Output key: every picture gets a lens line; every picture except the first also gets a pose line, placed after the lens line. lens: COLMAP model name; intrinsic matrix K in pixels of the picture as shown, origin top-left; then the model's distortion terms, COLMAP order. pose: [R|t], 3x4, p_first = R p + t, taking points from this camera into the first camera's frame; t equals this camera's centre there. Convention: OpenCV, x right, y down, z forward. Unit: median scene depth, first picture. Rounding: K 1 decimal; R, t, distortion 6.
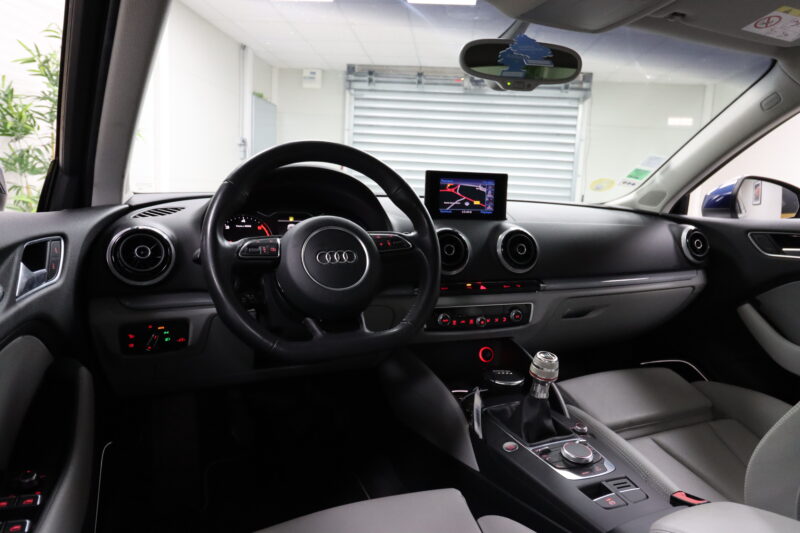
lens RADIAL K [[513.1, 0, 404.9], [0, 513.1, 259.6], [0, 0, 1]] dist [0.012902, -0.010373]
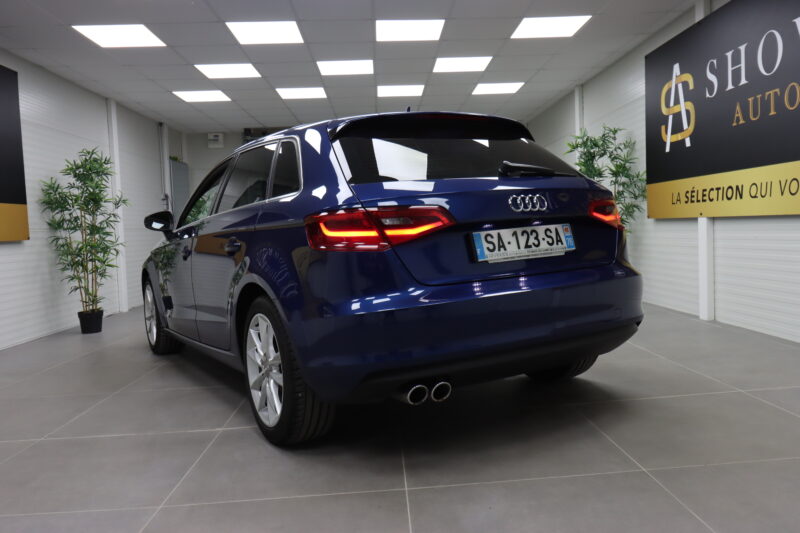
lens RADIAL K [[631.9, 0, 396.8], [0, 631.9, 259.2], [0, 0, 1]] dist [0.020305, -0.008148]
pose [[0.989813, -0.095466, 0.105628, 0.423706], [0.103755, 0.991697, -0.075973, 0.618081], [-0.097498, 0.086158, 0.991499, -3.621231]]
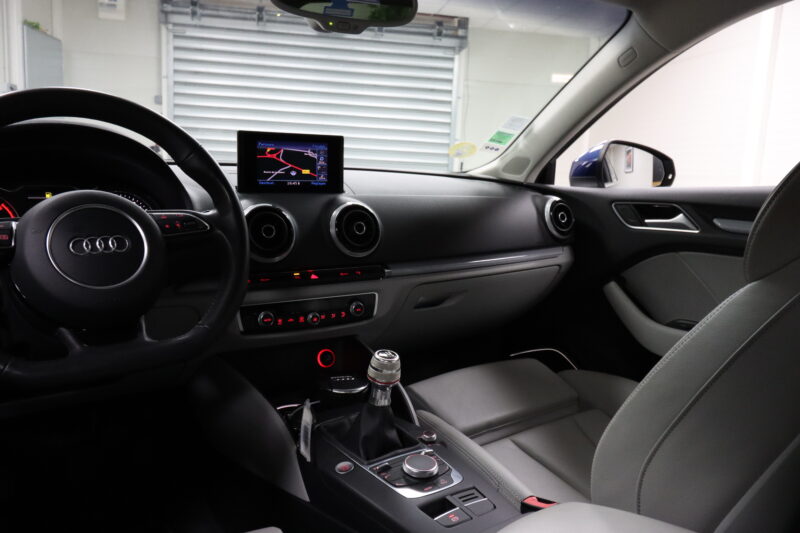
lens RADIAL K [[631.9, 0, 402.4], [0, 631.9, 259.2], [0, 0, 1]] dist [0.020305, -0.008148]
pose [[0.973570, -0.037299, 0.225323, 0.057068], [0.031519, 0.999077, 0.029195, 0.001951], [-0.226204, -0.021322, 0.973847, -0.003649]]
